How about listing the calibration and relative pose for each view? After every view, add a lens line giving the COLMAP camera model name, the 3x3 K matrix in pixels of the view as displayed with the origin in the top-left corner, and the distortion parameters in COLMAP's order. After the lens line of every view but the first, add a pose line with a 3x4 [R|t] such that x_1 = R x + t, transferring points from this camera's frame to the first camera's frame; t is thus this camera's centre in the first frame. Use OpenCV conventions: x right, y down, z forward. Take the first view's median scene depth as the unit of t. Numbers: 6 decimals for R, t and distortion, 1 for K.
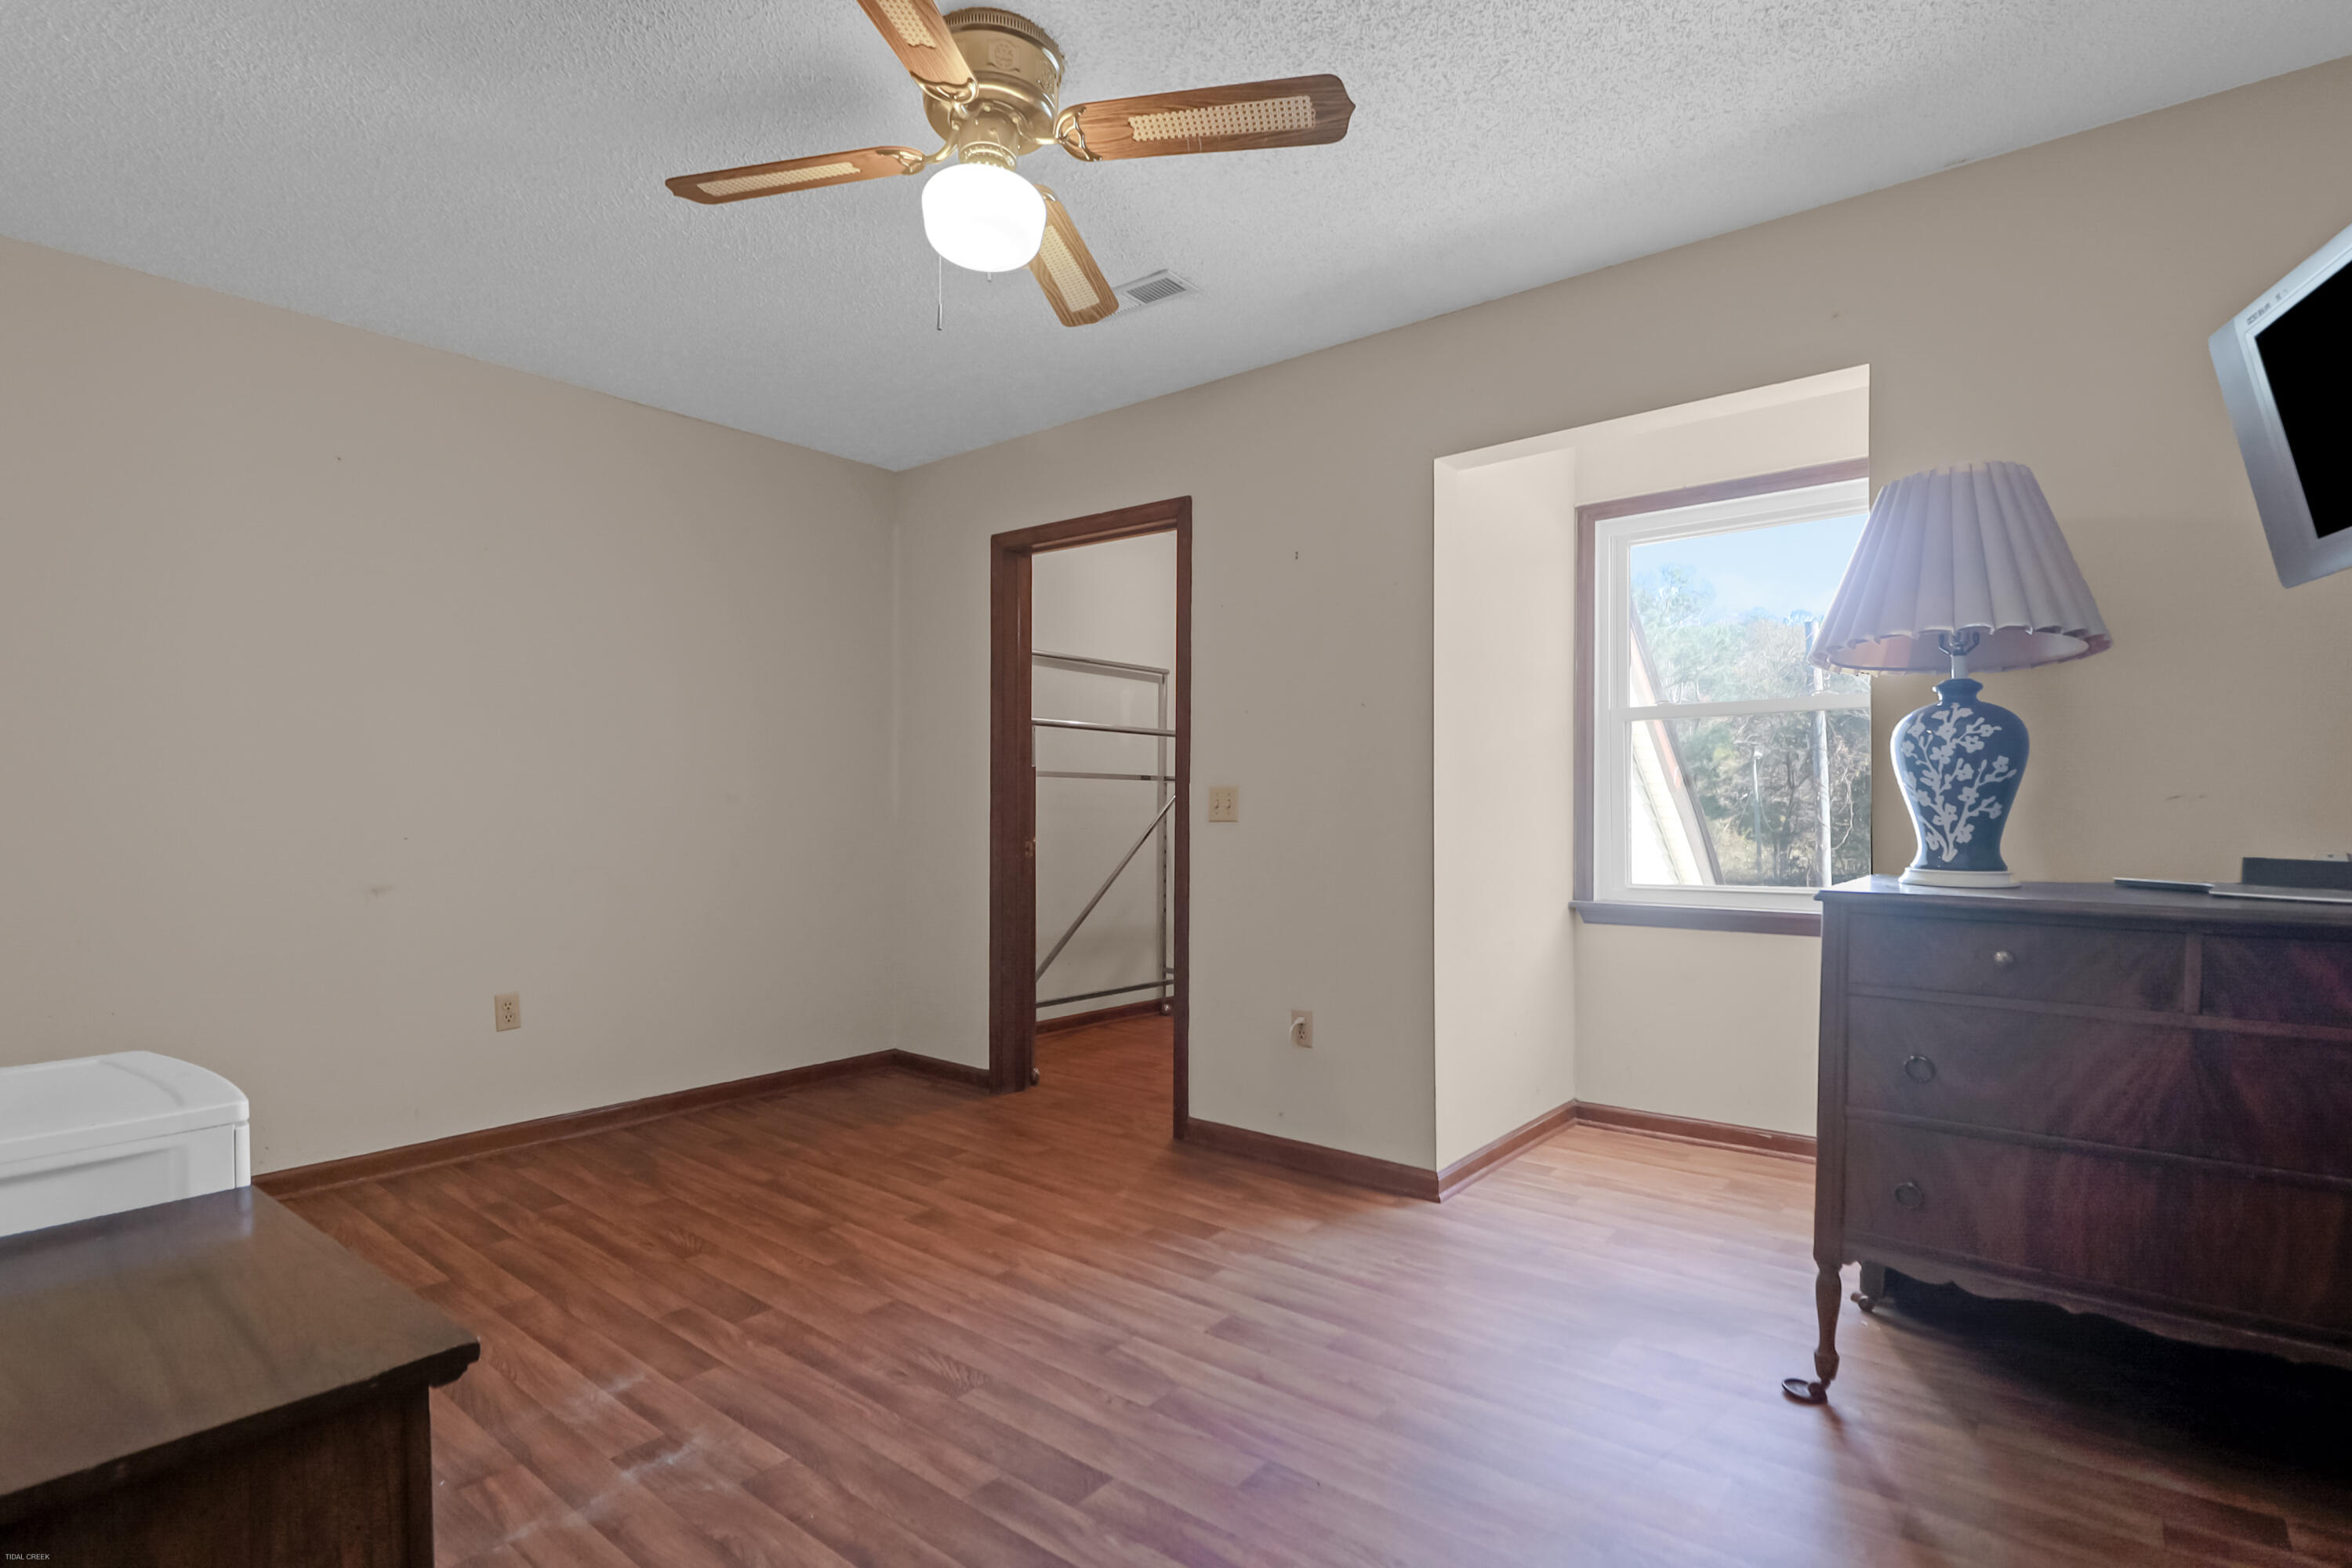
lens RADIAL K [[1099.7, 0, 1161.5], [0, 1099.7, 804.4], [0, 0, 1]] dist [-0.001217, -0.011240]
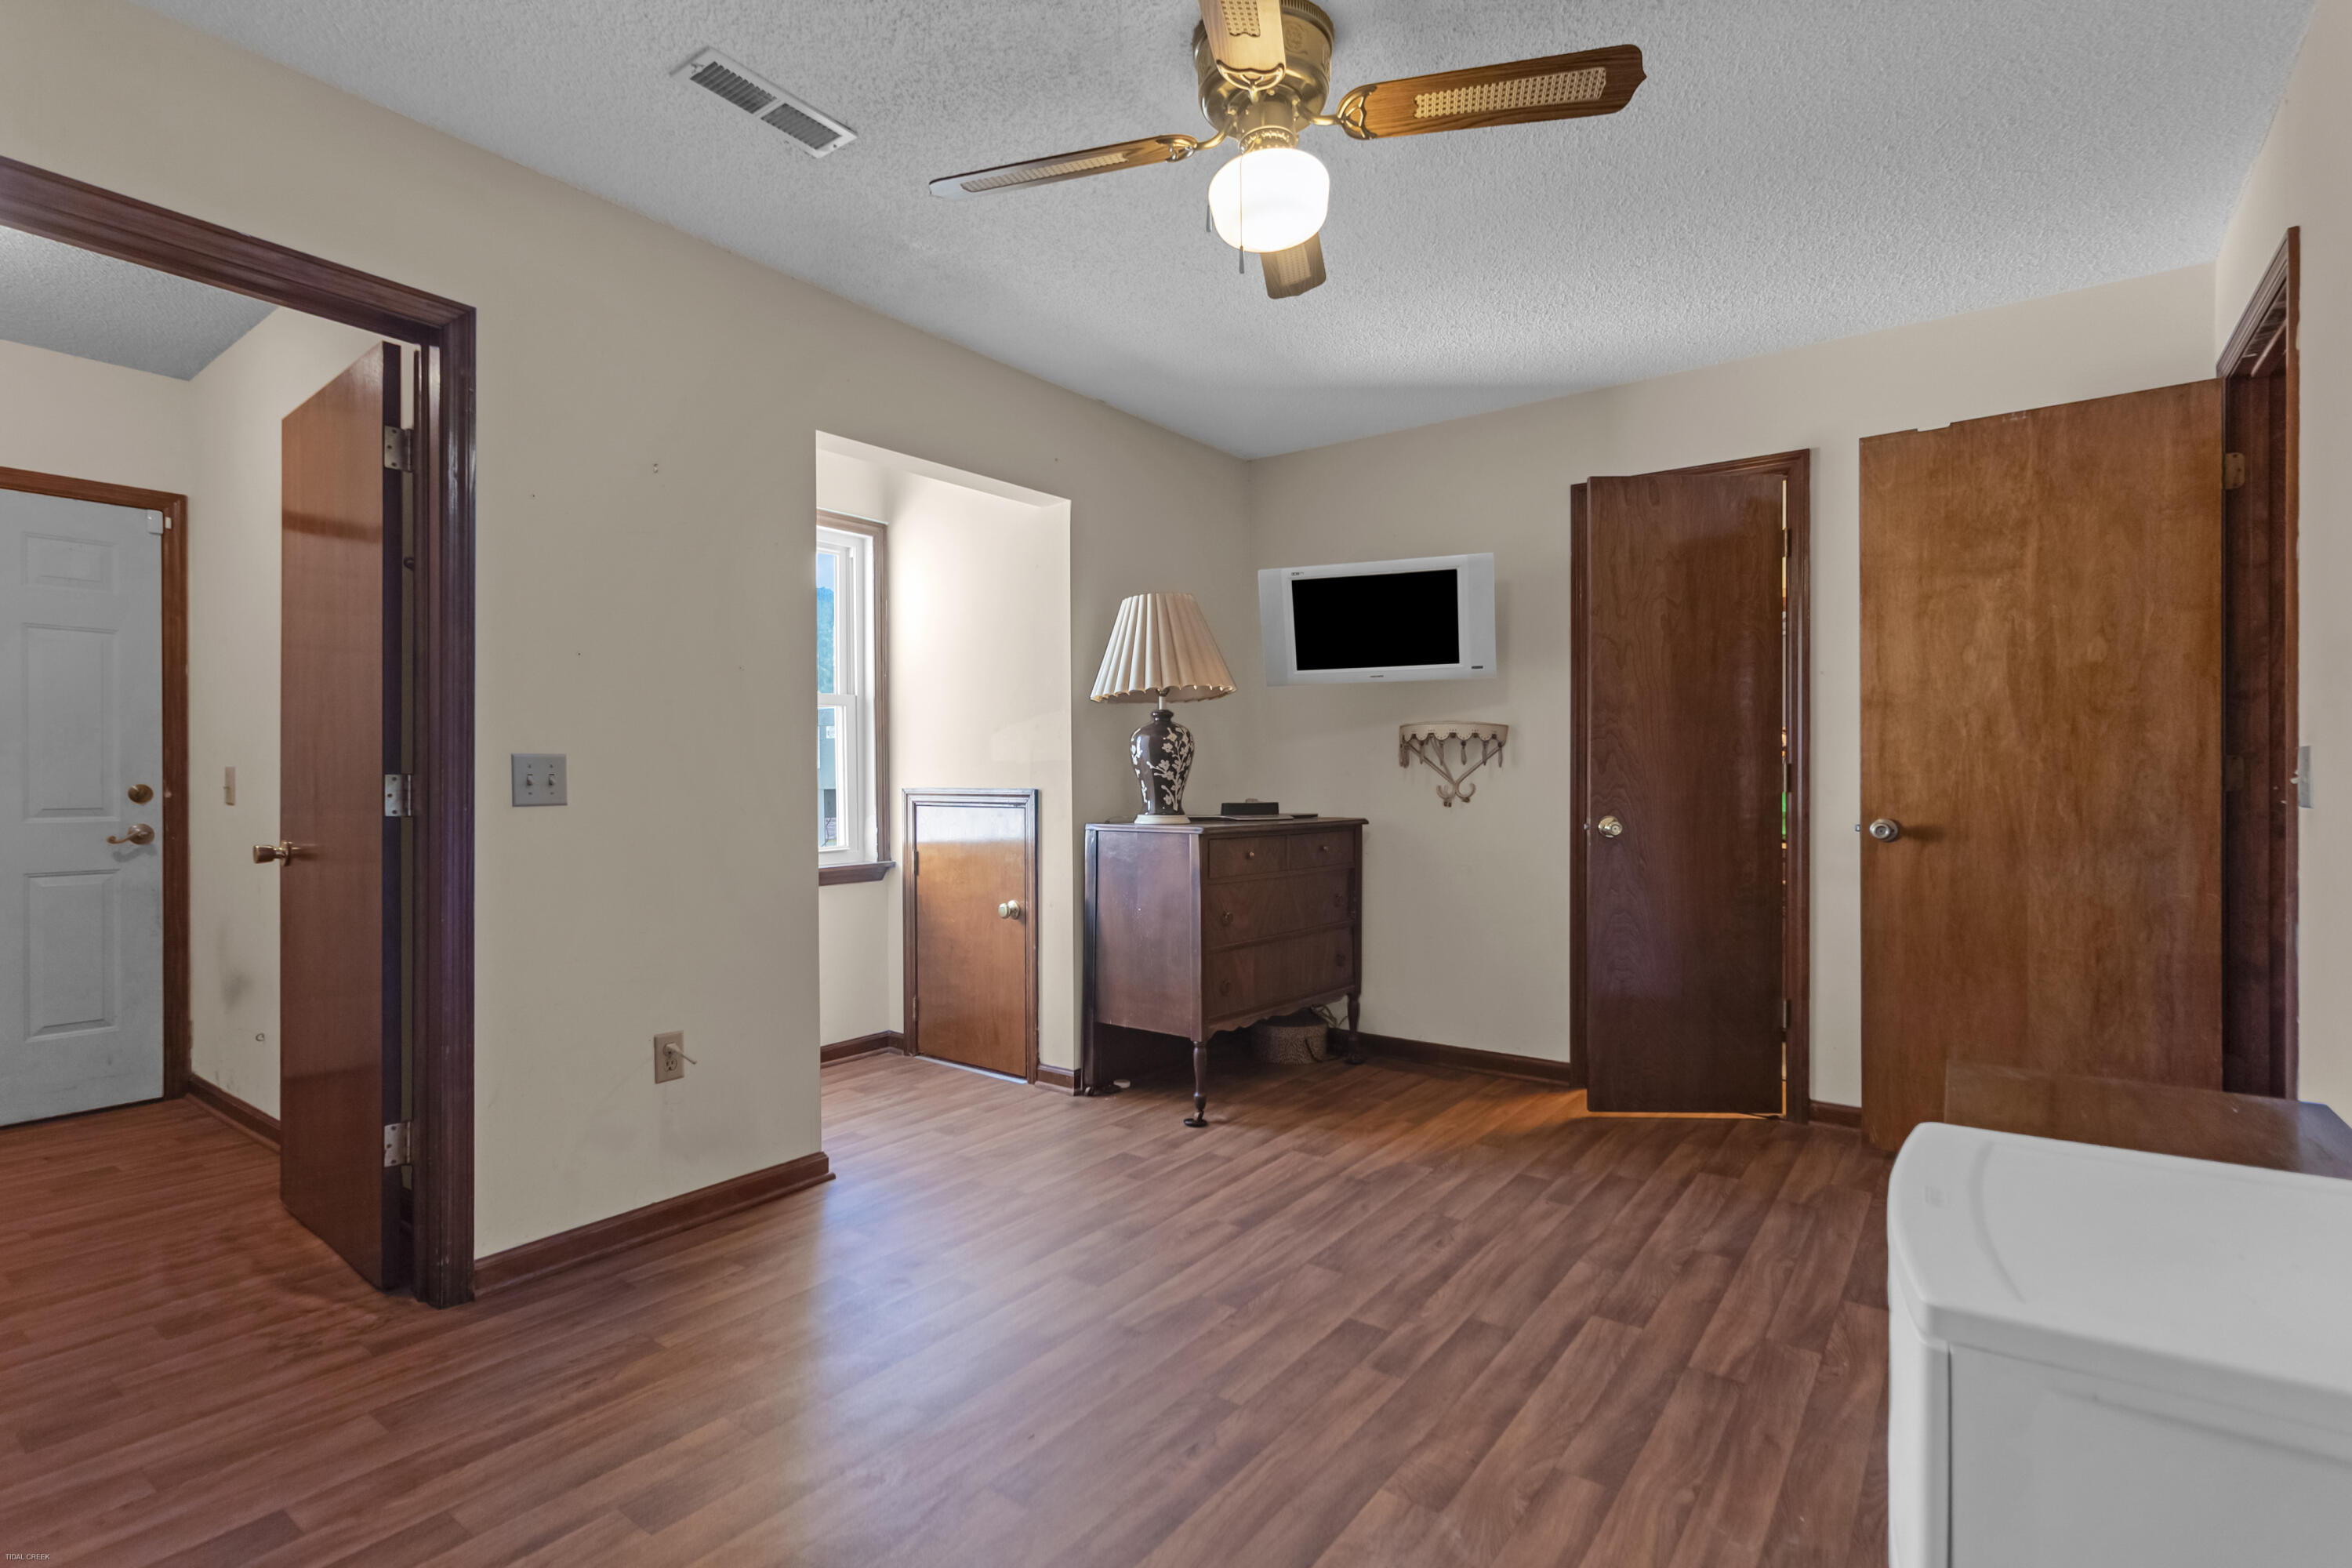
lens RADIAL K [[1099.7, 0, 1163.2], [0, 1099.7, 777.0], [0, 0, 1]] dist [-0.001217, -0.011240]
pose [[-0.018640, 0.004160, 0.999818, -1.201714], [0.003351, 0.999986, -0.004098, 0.005378], [-0.999821, 0.003274, -0.018654, 1.151097]]
